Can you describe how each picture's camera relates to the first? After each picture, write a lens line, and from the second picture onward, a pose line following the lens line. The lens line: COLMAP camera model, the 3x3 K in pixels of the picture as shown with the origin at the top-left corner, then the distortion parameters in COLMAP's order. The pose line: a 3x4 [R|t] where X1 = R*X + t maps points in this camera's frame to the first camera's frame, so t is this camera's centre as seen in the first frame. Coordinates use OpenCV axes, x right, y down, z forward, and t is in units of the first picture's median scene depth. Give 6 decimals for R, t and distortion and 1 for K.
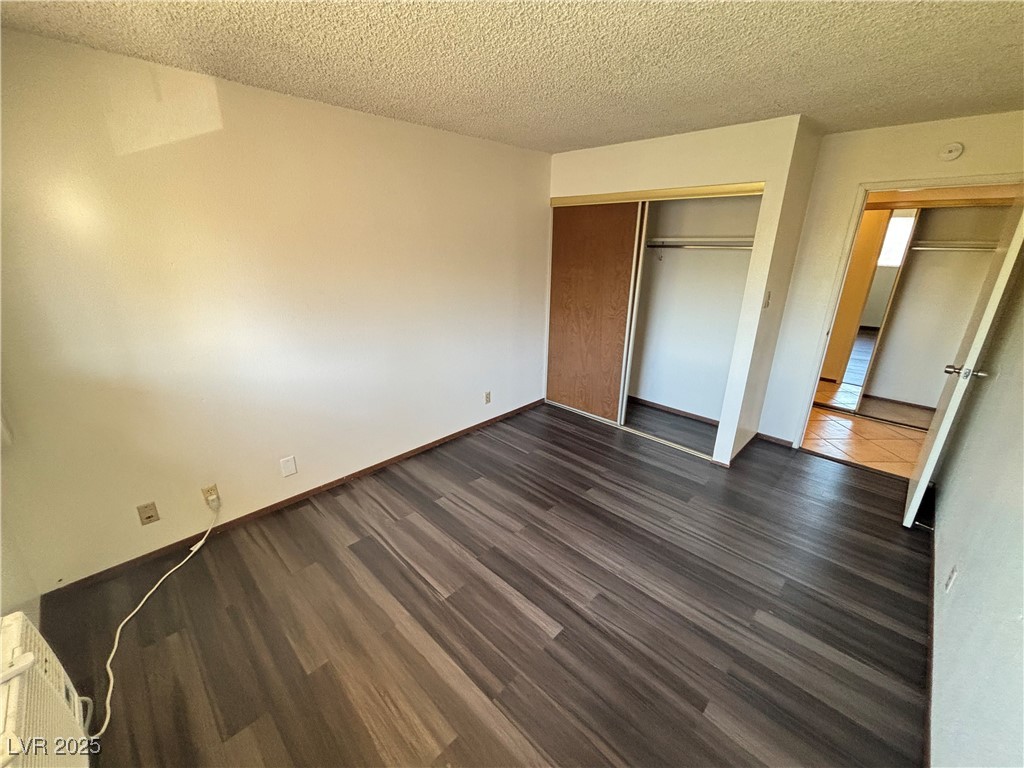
lens RADIAL K [[418.7, 0, 512.0], [0, 418.7, 384.0], [0, 0, 1]] dist [0.002113, 0.000189]
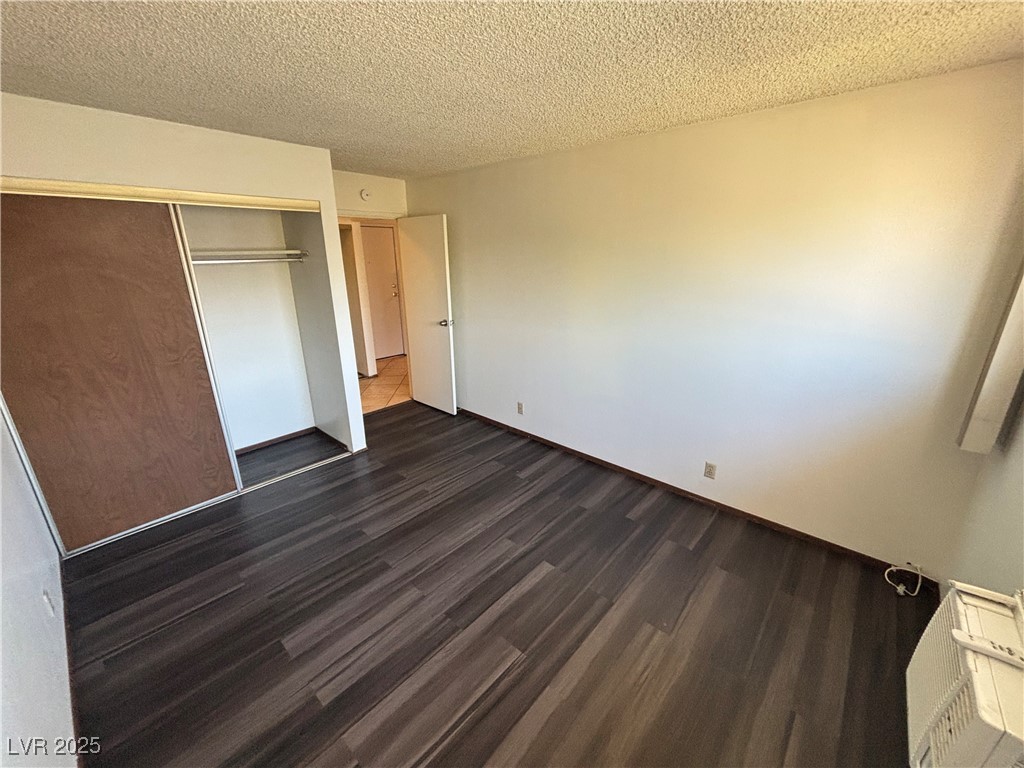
lens RADIAL K [[418.7, 0, 512.0], [0, 418.7, 384.0], [0, 0, 1]] dist [0.002113, 0.000189]
pose [[-0.048358, -0.315724, 0.947618, -0.692812], [0.332574, 0.889504, 0.313334, -0.242657], [-0.941837, 0.330305, 0.061987, 0.649781]]
